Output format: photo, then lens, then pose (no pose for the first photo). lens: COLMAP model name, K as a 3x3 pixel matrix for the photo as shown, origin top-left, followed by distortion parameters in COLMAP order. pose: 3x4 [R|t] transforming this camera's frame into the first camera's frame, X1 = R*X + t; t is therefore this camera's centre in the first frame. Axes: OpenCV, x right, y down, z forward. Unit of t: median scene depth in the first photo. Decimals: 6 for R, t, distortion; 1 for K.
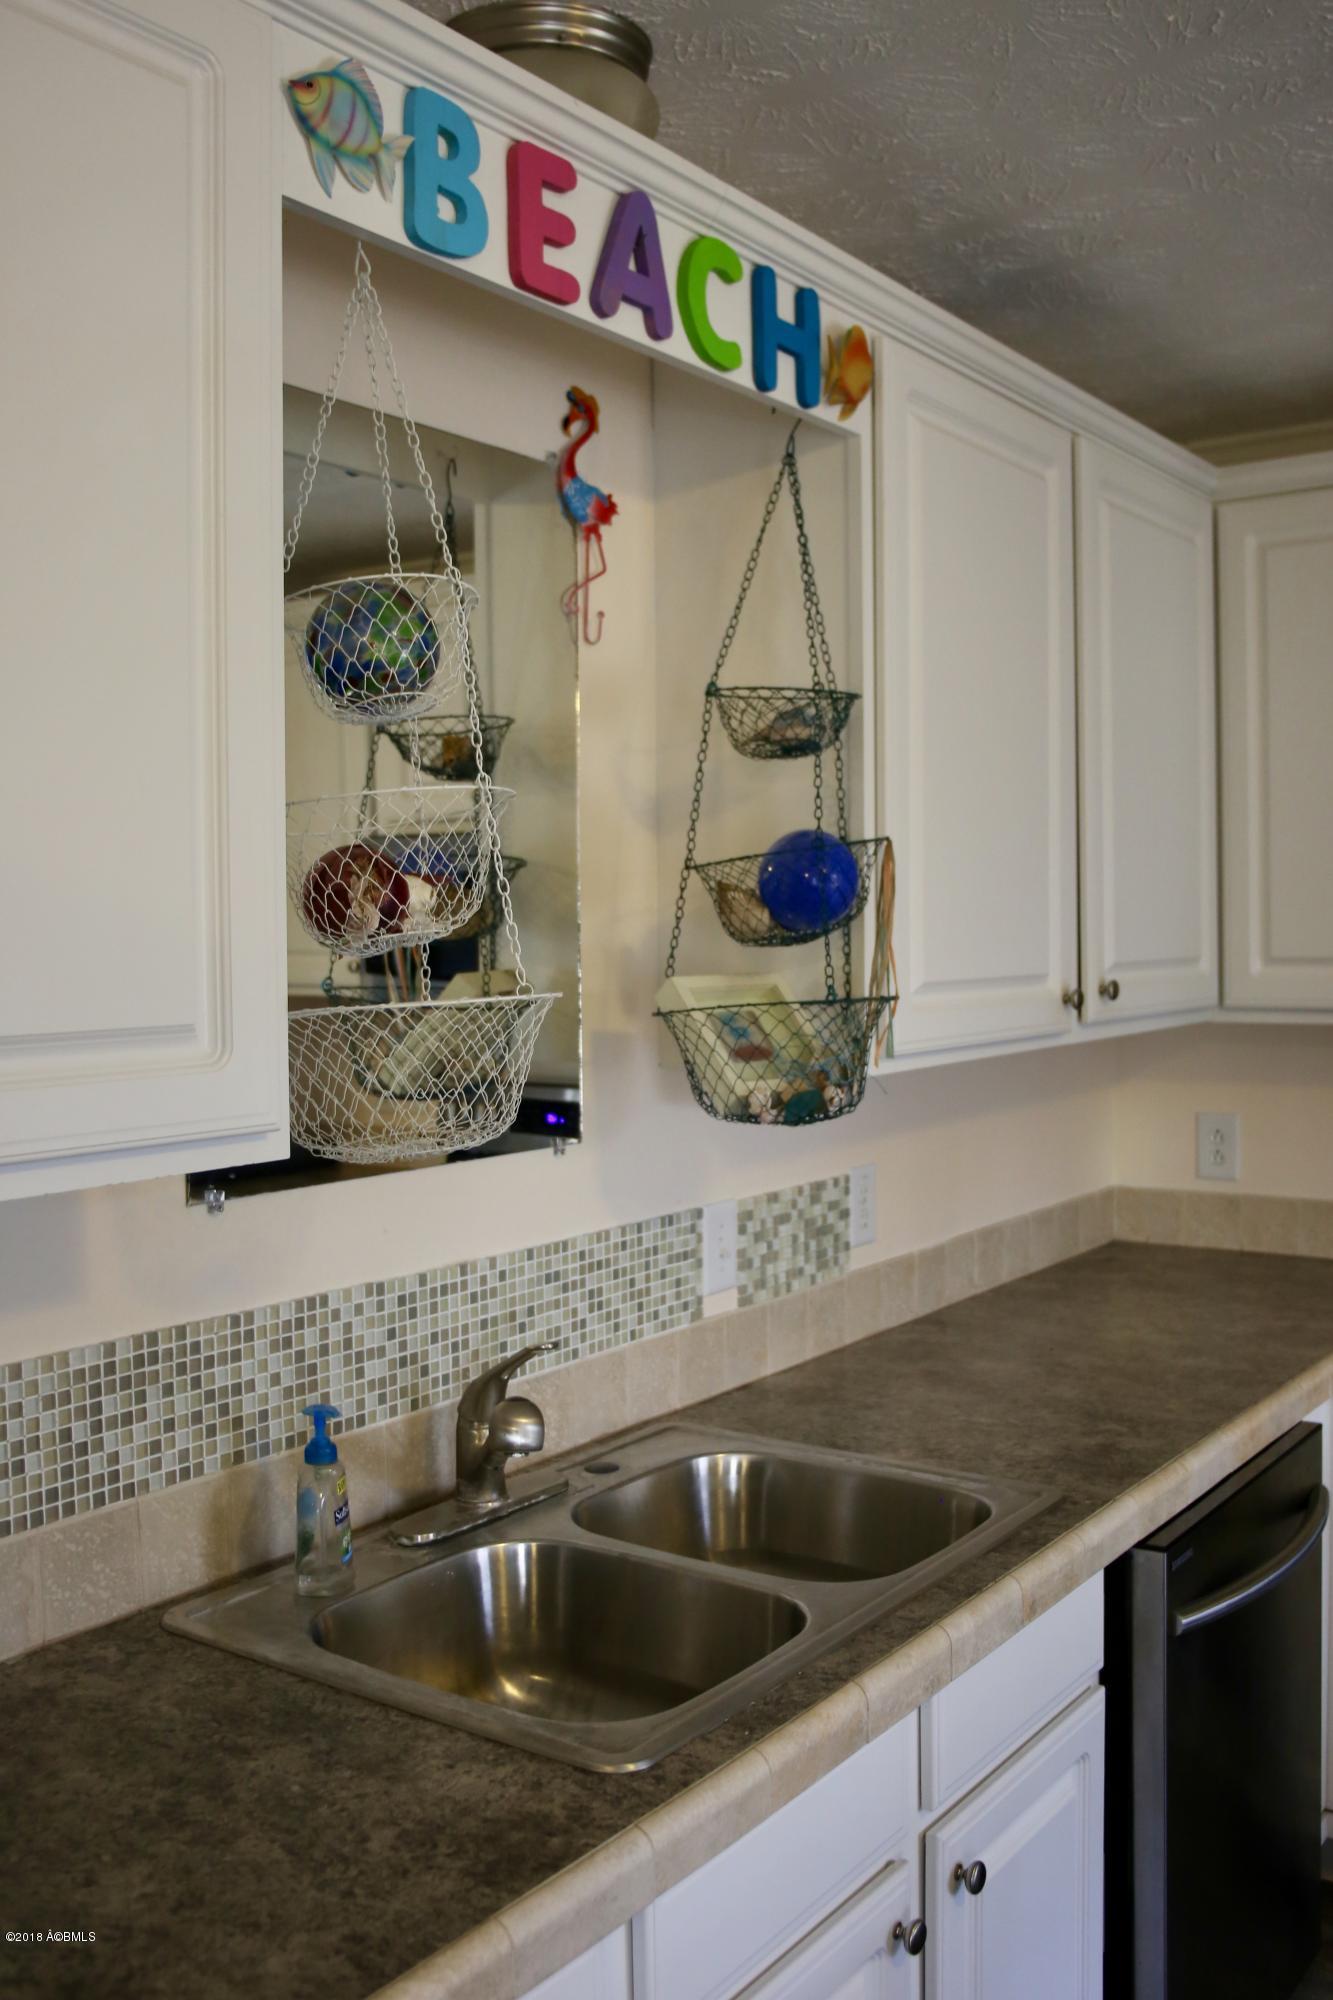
lens RADIAL K [[1892.6, 0, 666.5], [0, 1892.6, 1000.0], [0, 0, 1]] dist [-0.079376, 0.003895]
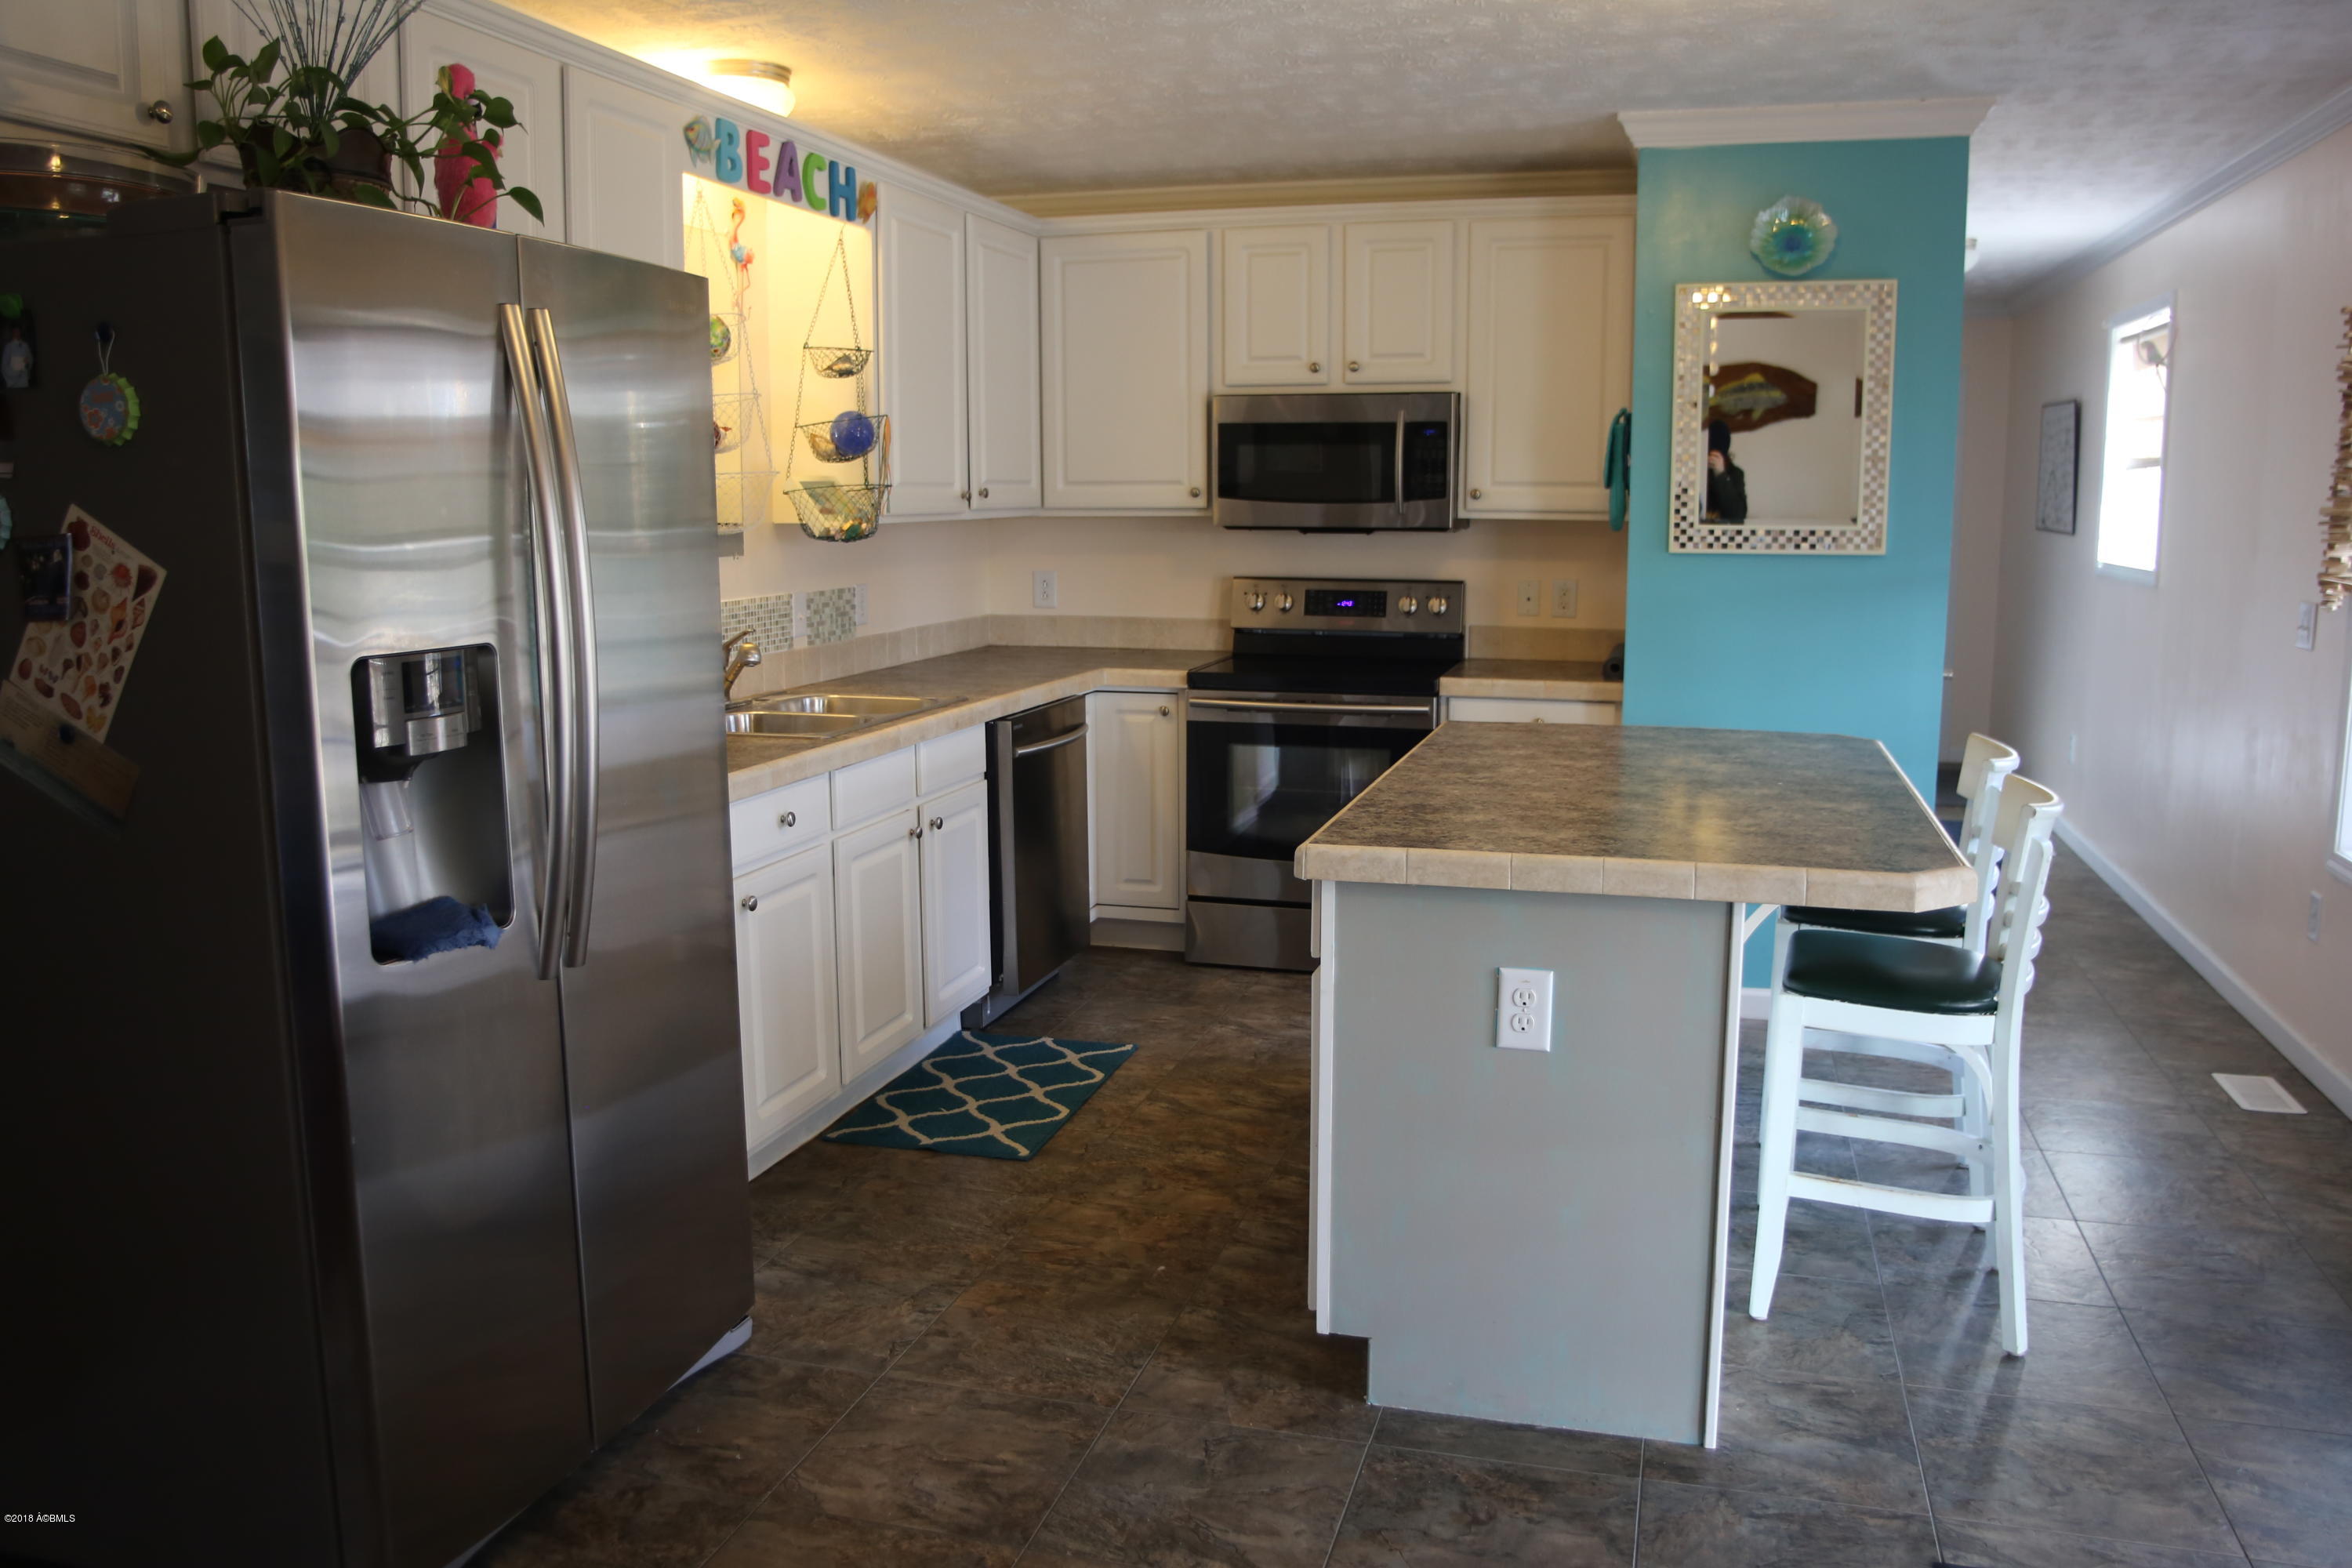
lens RADIAL K [[1831.9, 0, 1176.0], [0, 1831.9, 784.0], [0, 0, 1]] dist [-0.112035, 0.001225]
pose [[0.945311, -0.039769, 0.323738, -0.273901], [0.002711, 0.993463, 0.114126, 0.104717], [-0.326160, -0.107007, 0.939239, -1.190182]]
